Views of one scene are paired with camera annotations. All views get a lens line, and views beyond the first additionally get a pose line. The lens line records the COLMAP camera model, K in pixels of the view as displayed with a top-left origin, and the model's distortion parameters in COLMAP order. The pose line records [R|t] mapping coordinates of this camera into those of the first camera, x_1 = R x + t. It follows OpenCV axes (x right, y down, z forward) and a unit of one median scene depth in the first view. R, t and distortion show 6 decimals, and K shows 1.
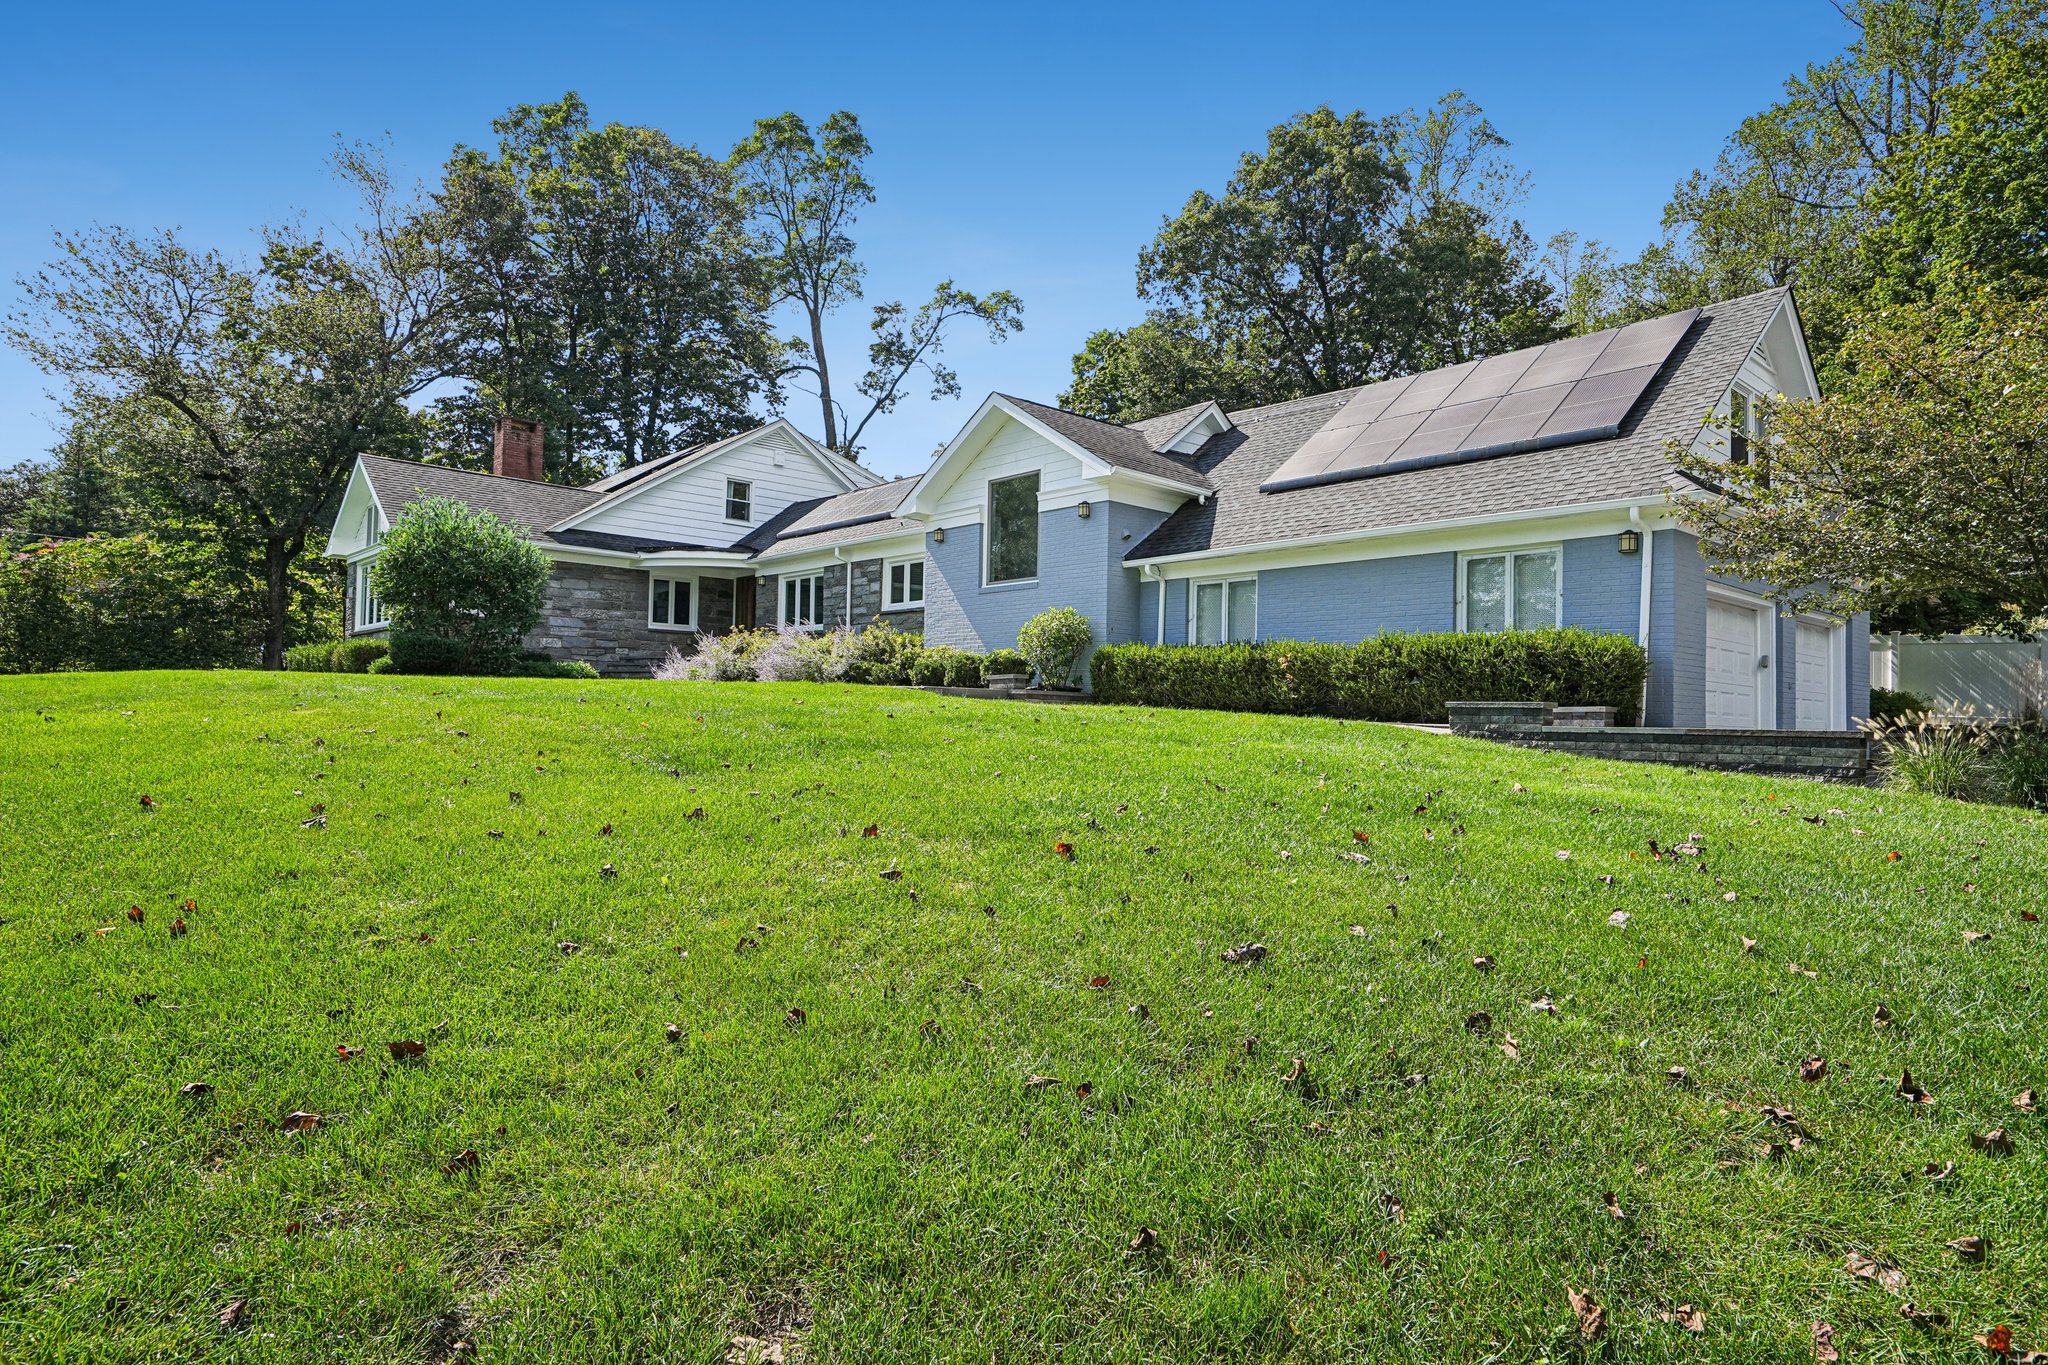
lens RADIAL K [[1171.7, 0, 1023.4], [0, 1171.7, 683.9], [0, 0, 1]] dist [-0.001247, 0.002178]
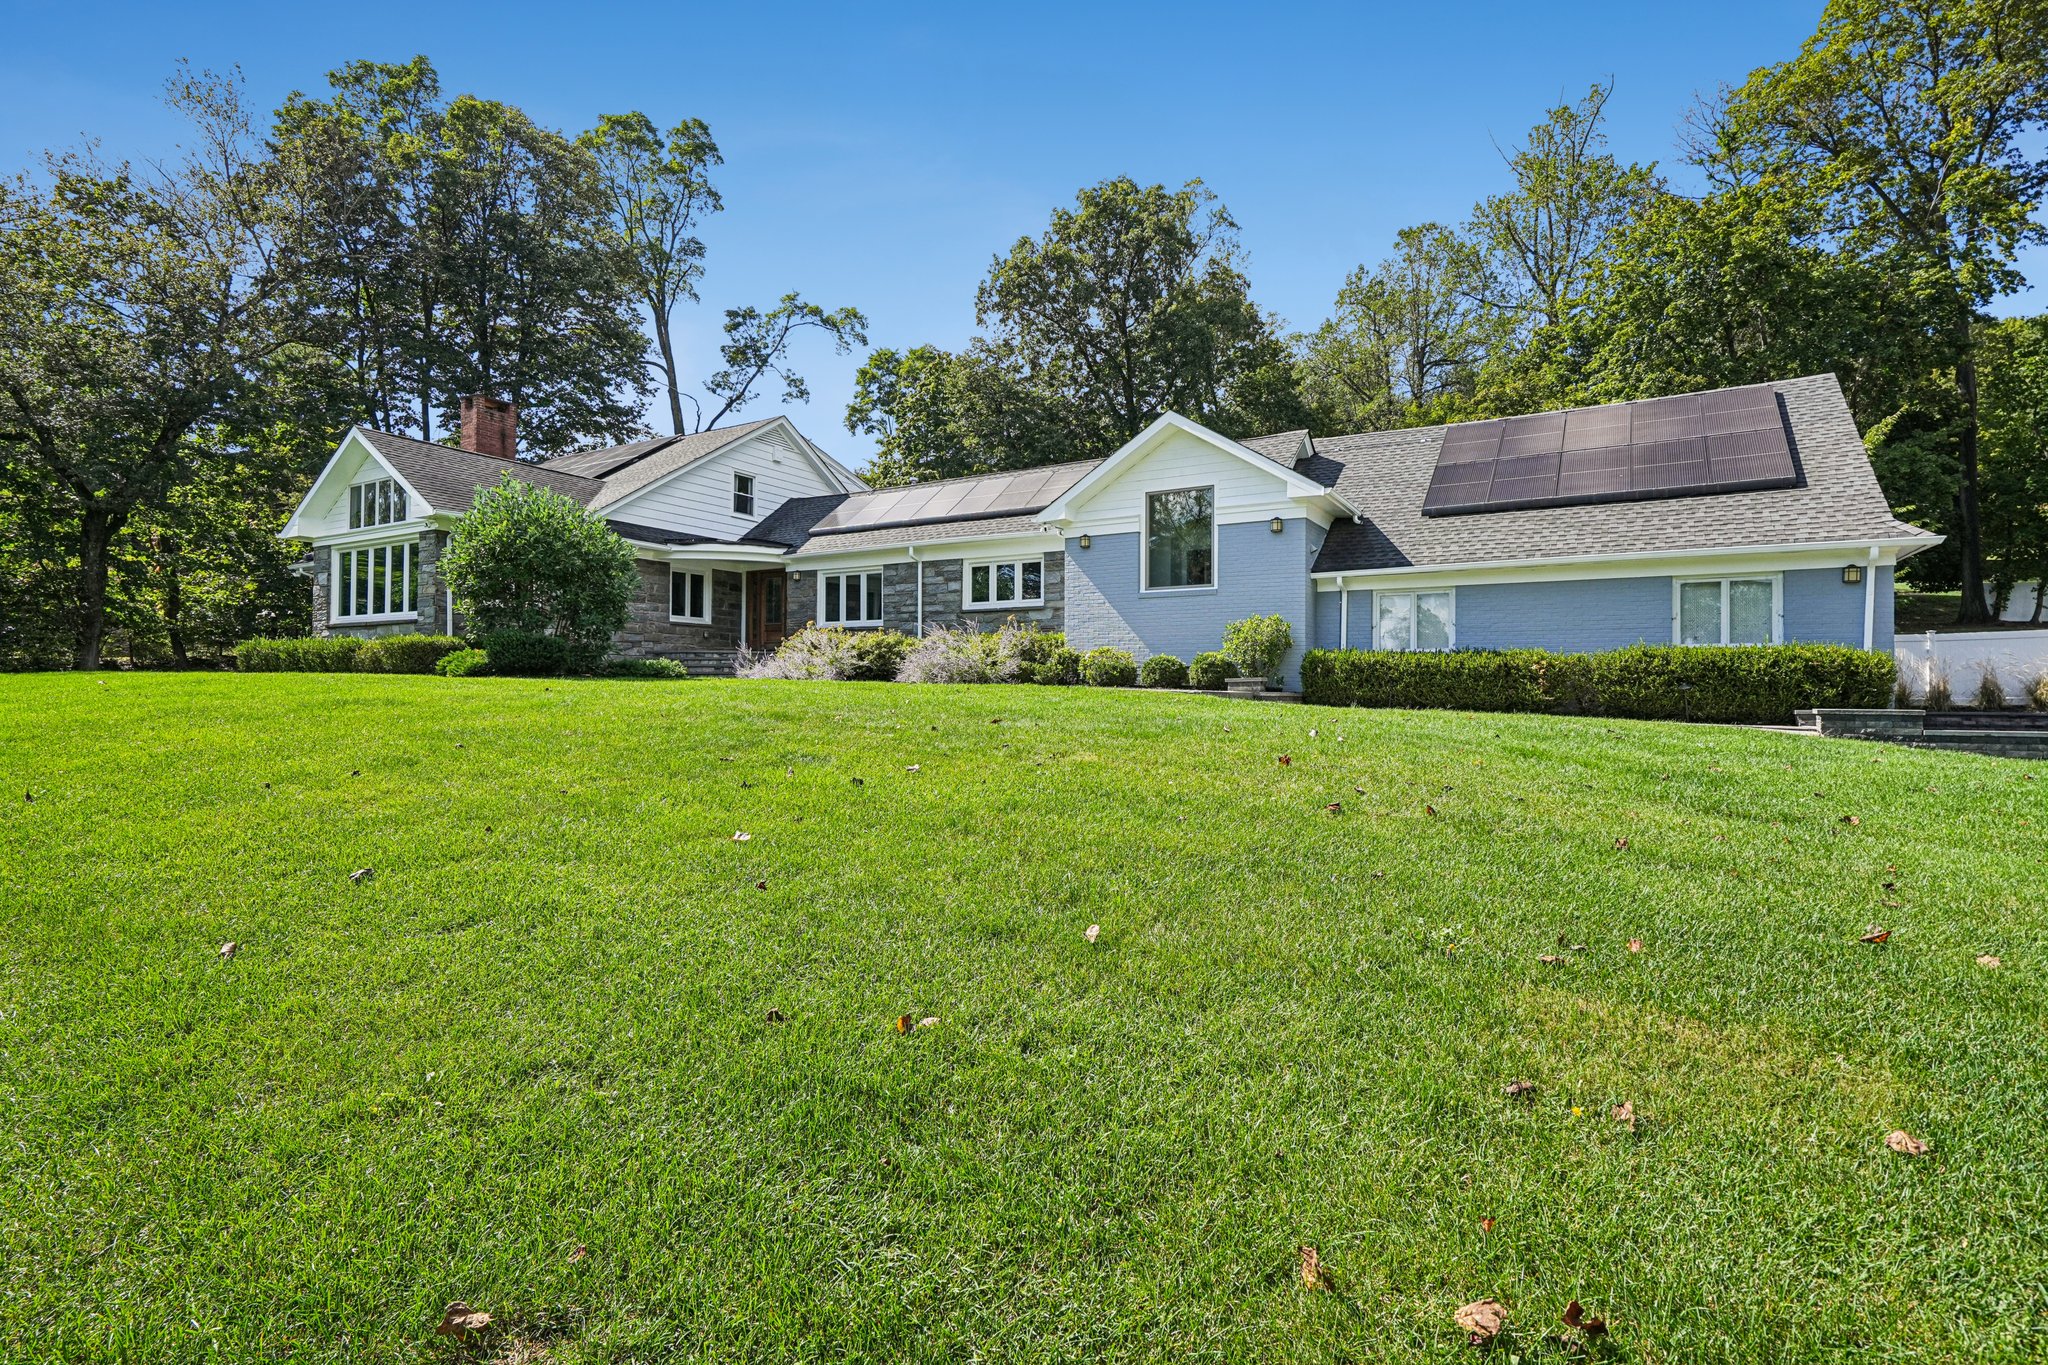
lens RADIAL K [[1005.5, 0, 1024.6], [0, 1005.5, 672.3], [0, 0, 1]] dist [0.000868, 0.000422]
pose [[0.956558, -0.007425, 0.291447, -0.191451], [0.003439, 0.999893, 0.014186, -0.010656], [-0.291521, -0.012568, 0.956482, 0.070704]]
